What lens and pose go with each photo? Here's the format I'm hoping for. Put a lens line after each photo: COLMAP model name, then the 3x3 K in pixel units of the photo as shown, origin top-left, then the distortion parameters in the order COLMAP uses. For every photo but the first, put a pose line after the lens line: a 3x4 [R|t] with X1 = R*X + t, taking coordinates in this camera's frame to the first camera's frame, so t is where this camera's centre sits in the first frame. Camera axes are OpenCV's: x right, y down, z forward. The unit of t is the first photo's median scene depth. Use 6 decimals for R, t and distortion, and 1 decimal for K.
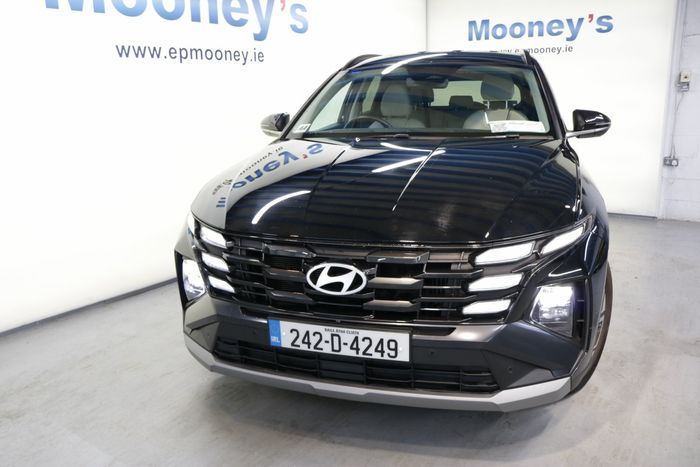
lens RADIAL K [[575.5, 0, 347.6], [0, 575.5, 231.3], [0, 0, 1]] dist [-0.151579, 0.109723]
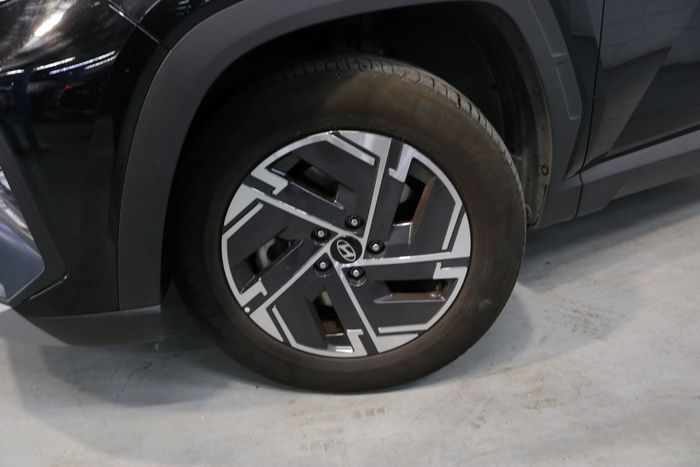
lens RADIAL K [[575.5, 0, 346.2], [0, 575.5, 239.6], [0, 0, 1]] dist [-0.151579, 0.109723]
pose [[0.716253, 0.308917, -0.625742, 0.858449], [-0.150559, 0.943971, 0.293684, 0.032444], [0.681406, -0.116140, 0.722632, 0.860799]]
